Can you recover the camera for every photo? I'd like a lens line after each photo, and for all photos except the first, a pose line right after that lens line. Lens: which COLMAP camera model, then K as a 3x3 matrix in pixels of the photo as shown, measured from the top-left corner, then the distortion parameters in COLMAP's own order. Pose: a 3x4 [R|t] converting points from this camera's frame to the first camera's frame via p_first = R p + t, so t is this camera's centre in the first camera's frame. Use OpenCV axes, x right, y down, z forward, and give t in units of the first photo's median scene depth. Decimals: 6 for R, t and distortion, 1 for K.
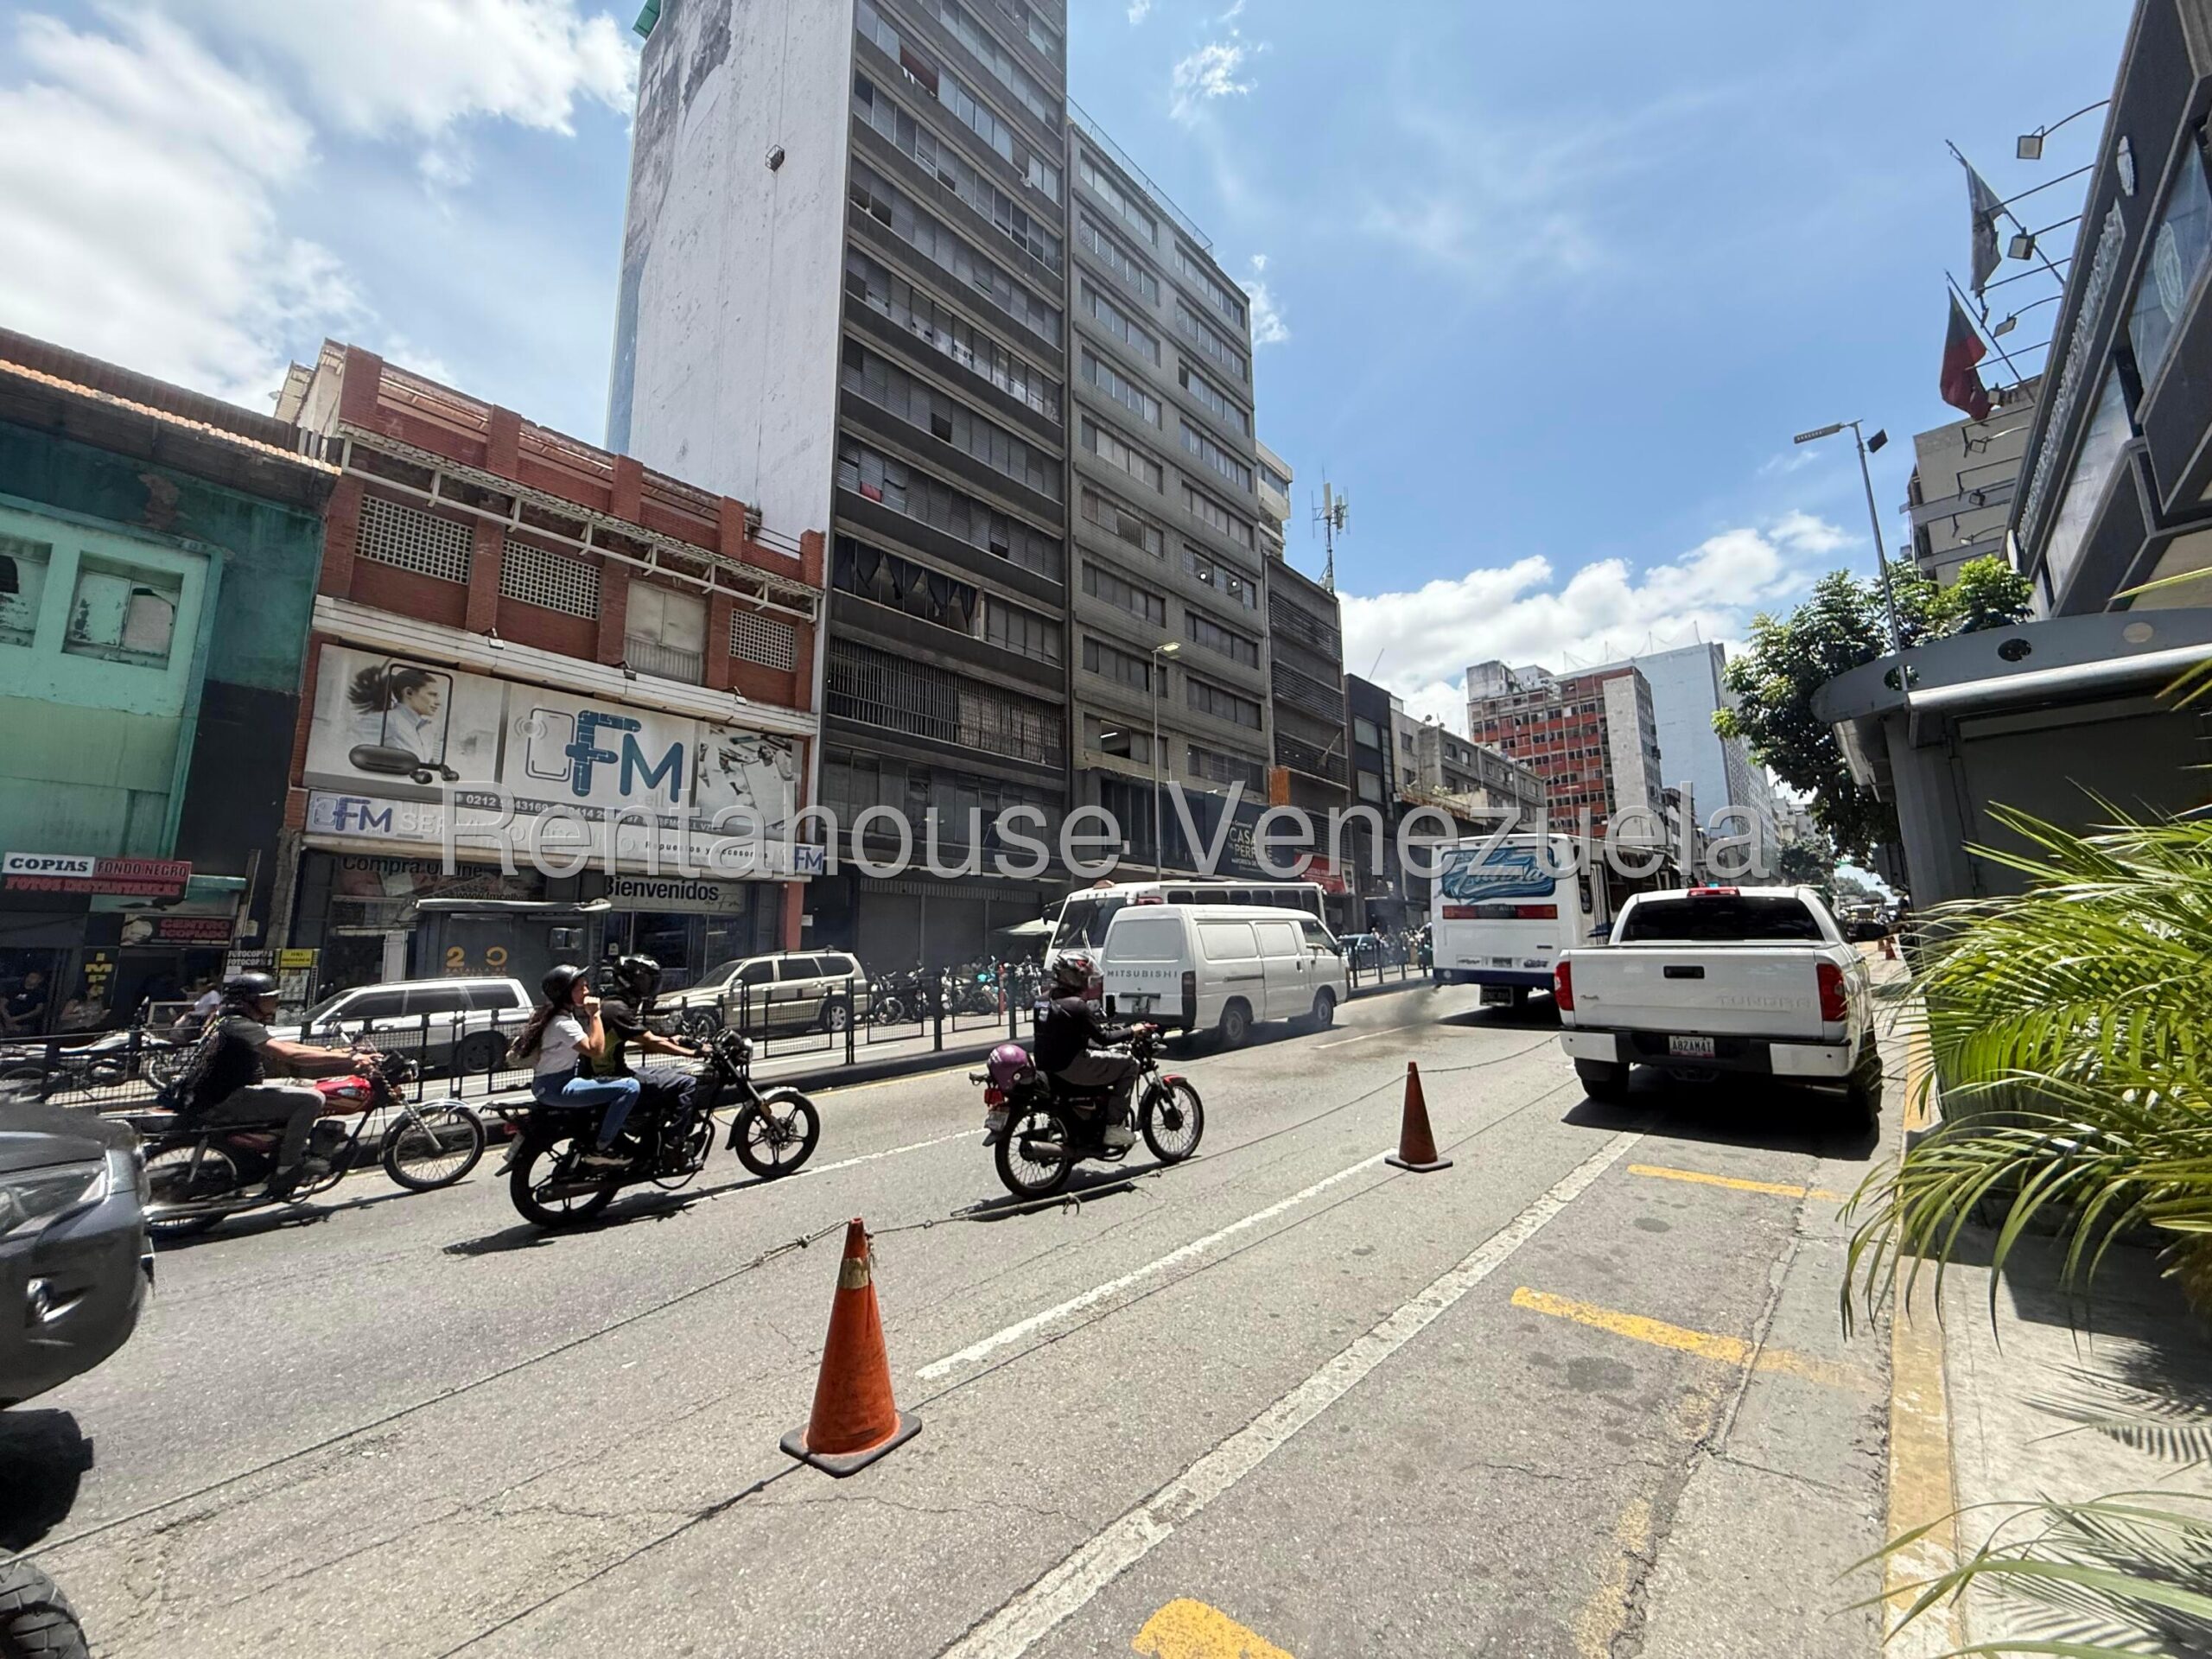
lens RADIAL K [[884.7, 0, 1099.9], [0, 884.7, 827.0], [0, 0, 1]] dist [-0.001226, 0.000177]
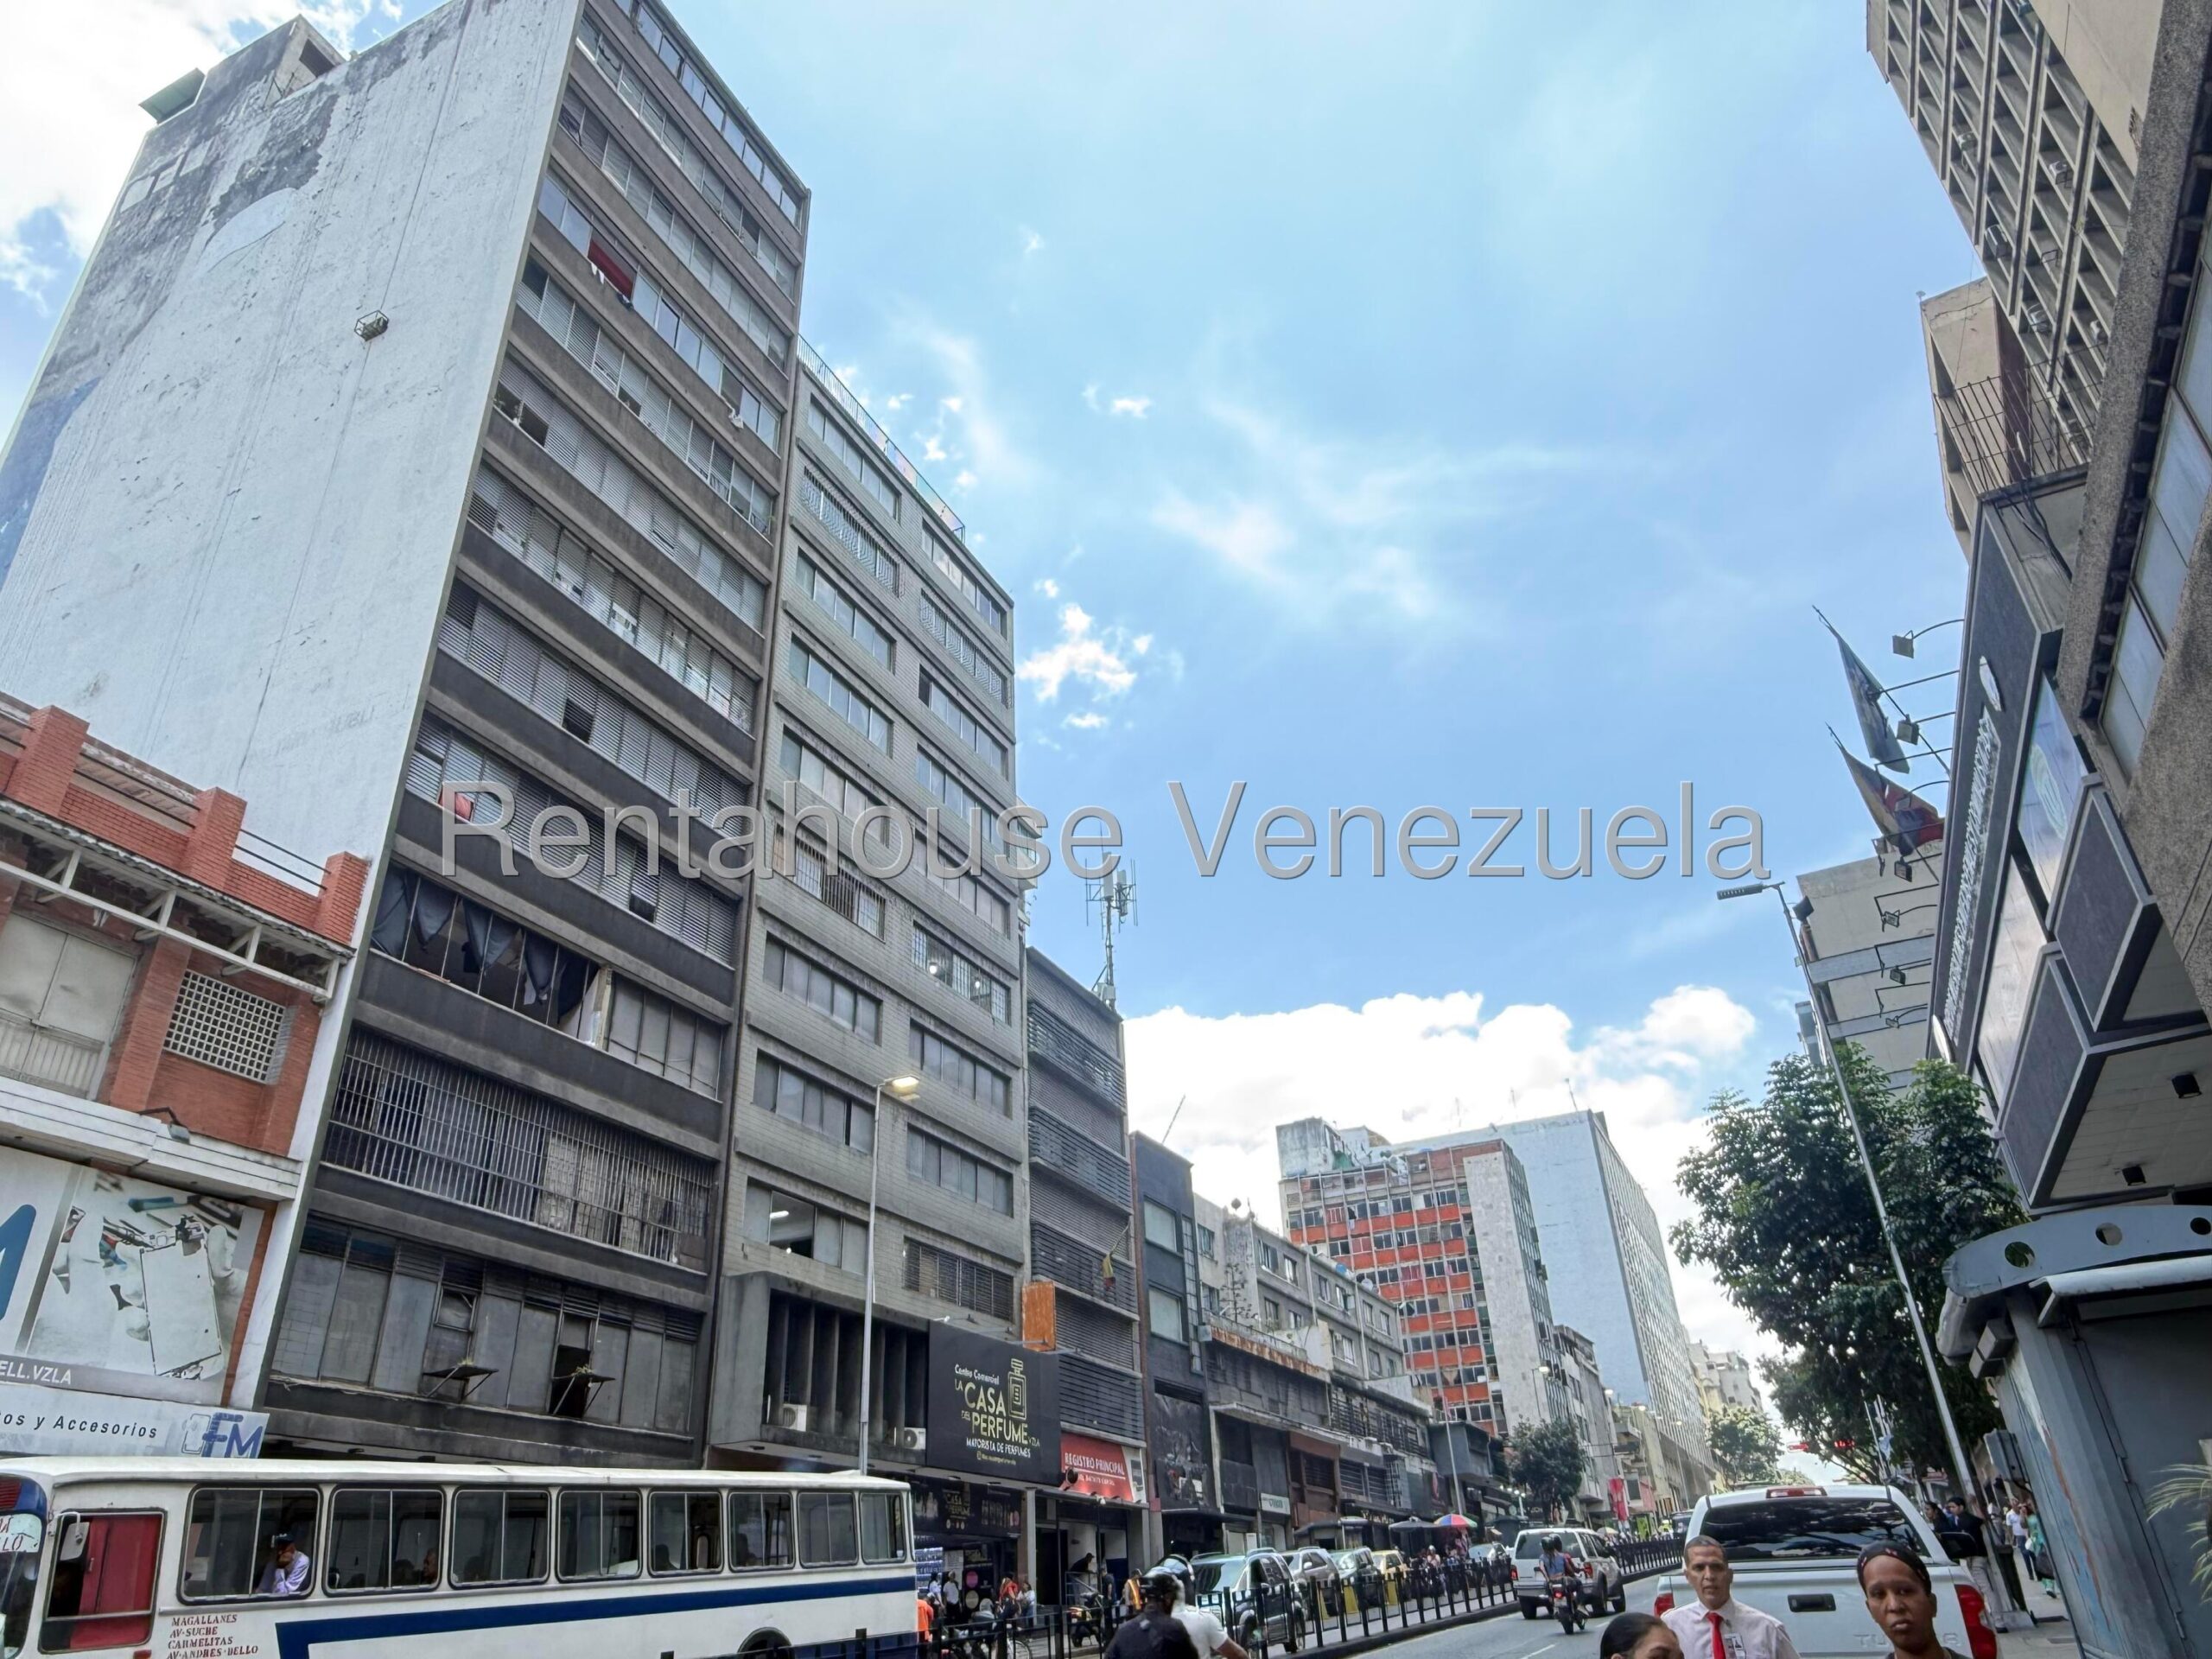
lens RADIAL K [[1457.3, 0, 1115.6], [0, 1457.3, 828.5], [0, 0, 1]] dist [0.001894, 0.002811]
pose [[0.954661, 0.116935, 0.273769, -0.076269], [-0.013173, 0.935317, -0.353567, -0.002828], [-0.297405, 0.333930, 0.894450, -0.043489]]
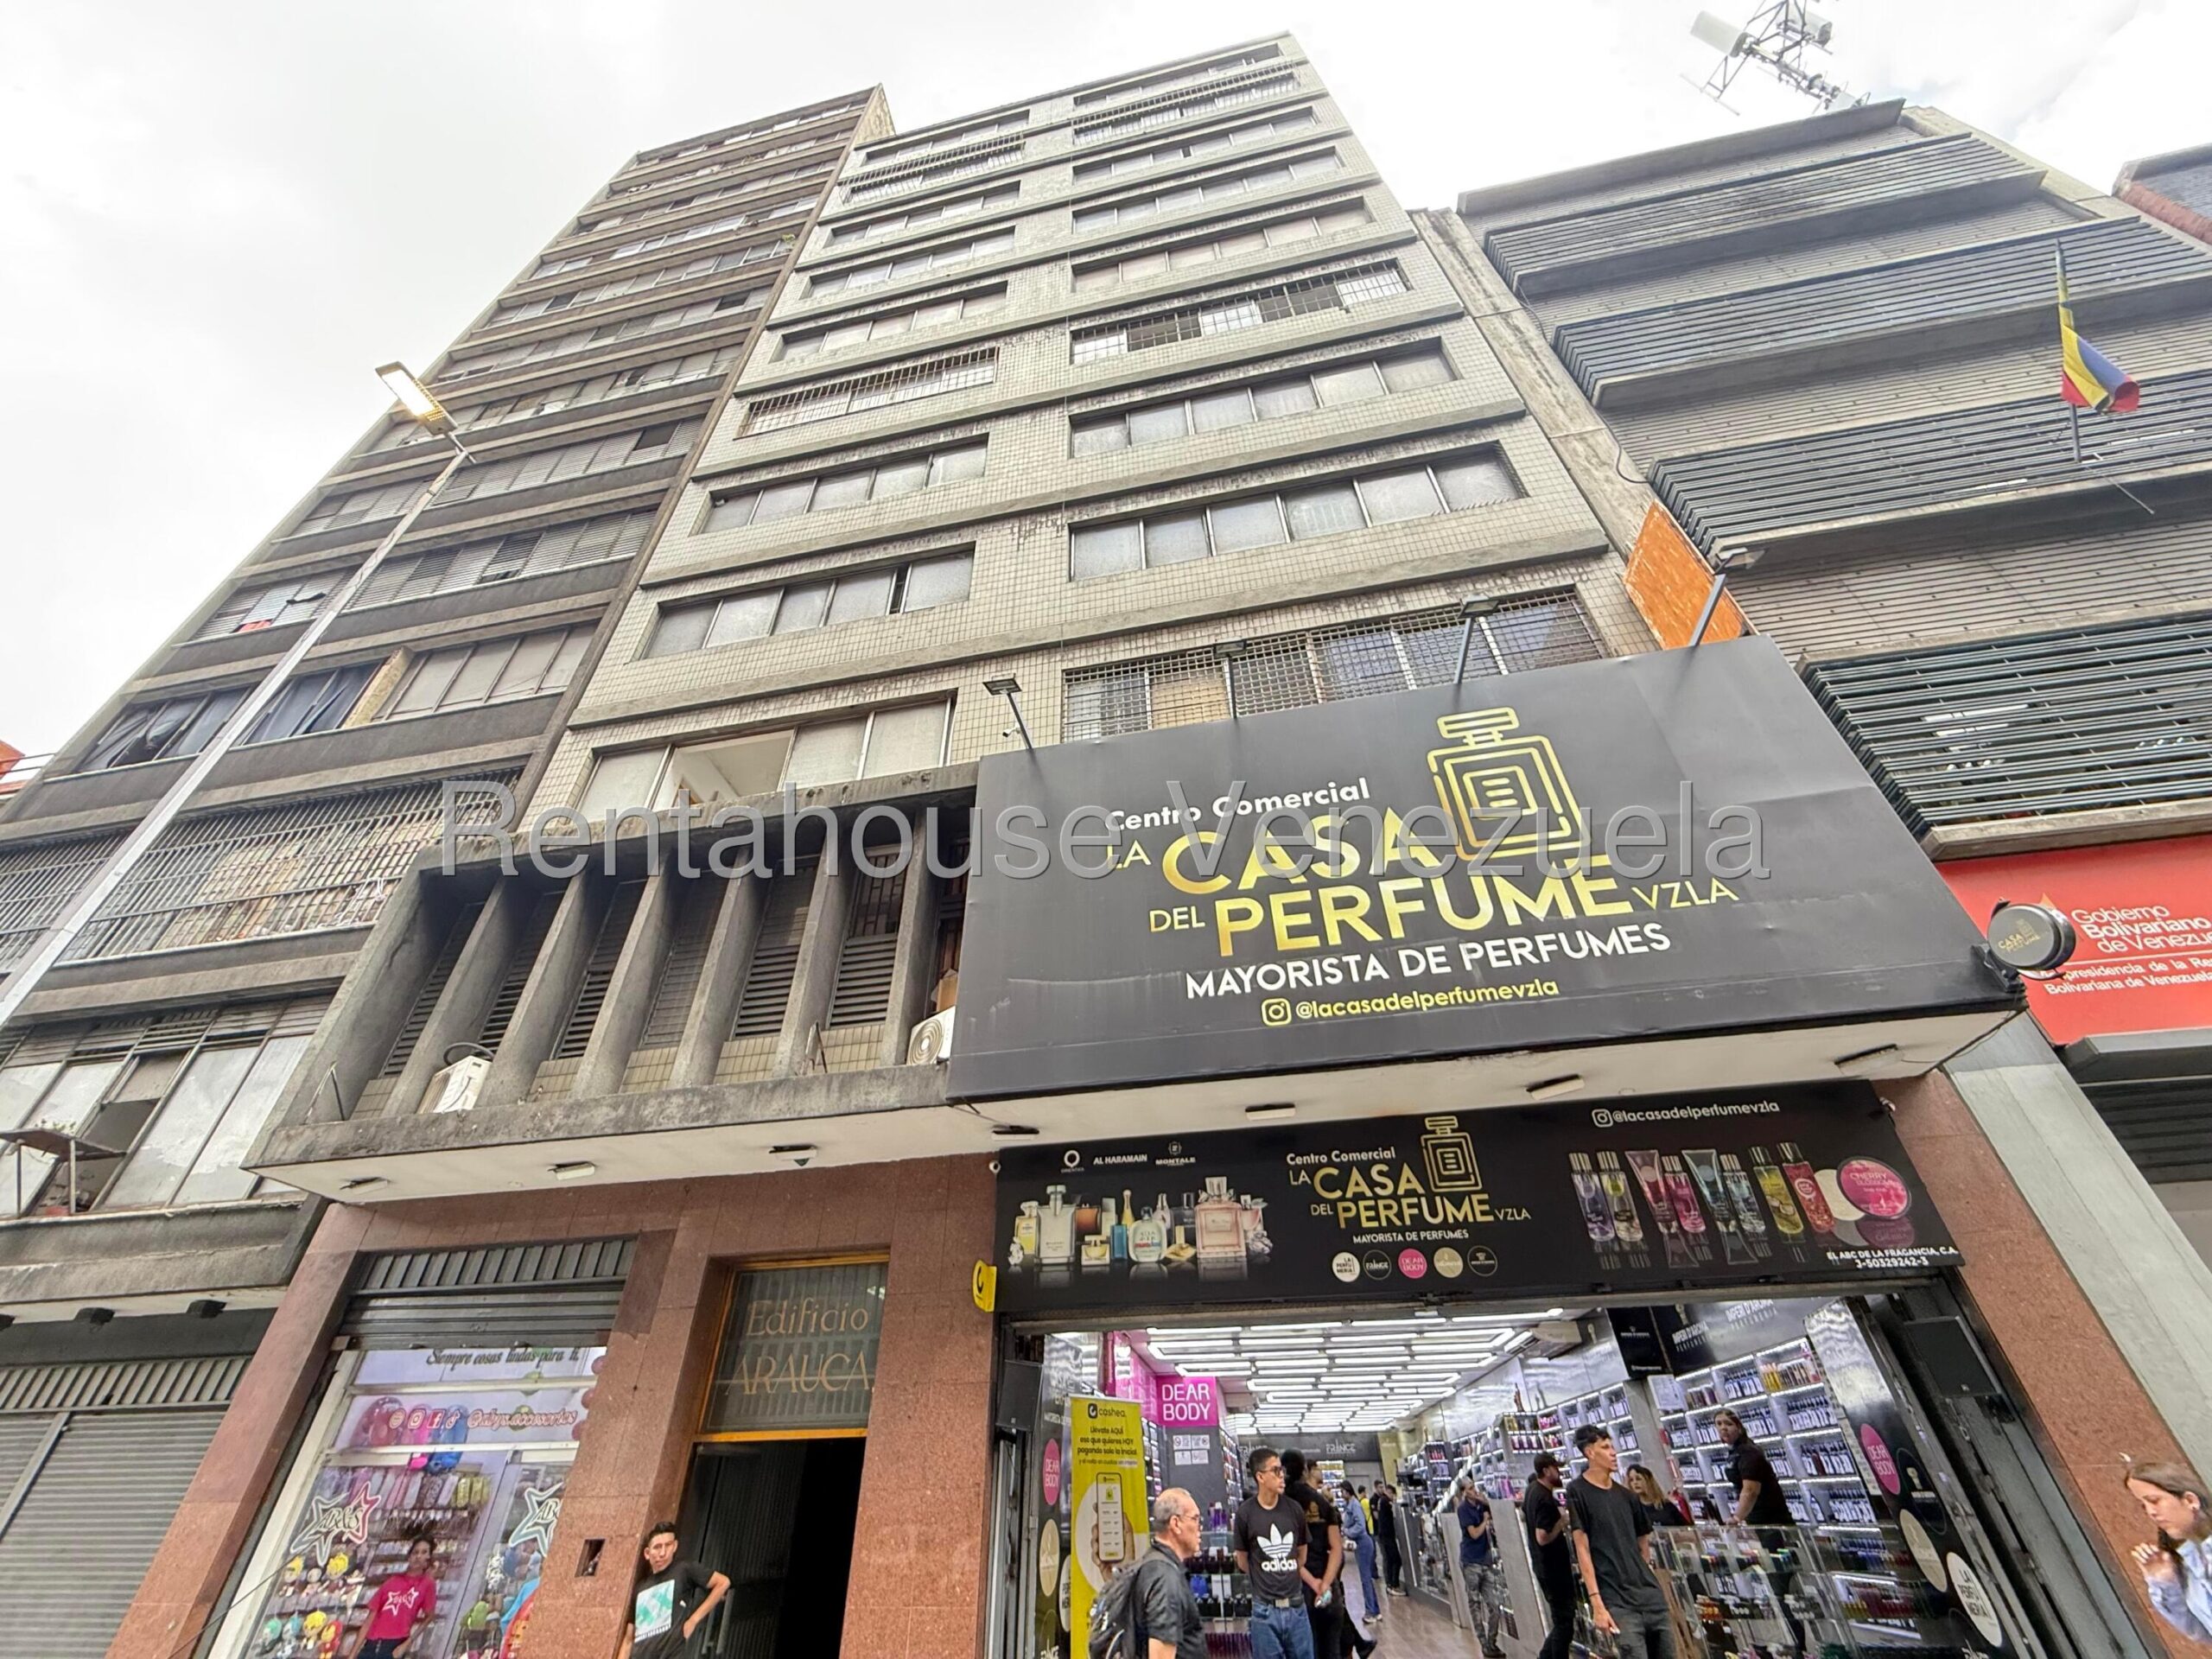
lens RADIAL K [[884.7, 0, 1099.9], [0, 884.7, 827.0], [0, 0, 1]] dist [-0.001226, 0.000177]
pose [[0.514570, -0.522251, -0.680052, 0.304525], [0.146941, 0.835089, -0.530128, 0.111557], [0.844764, 0.172860, 0.506452, 0.974142]]
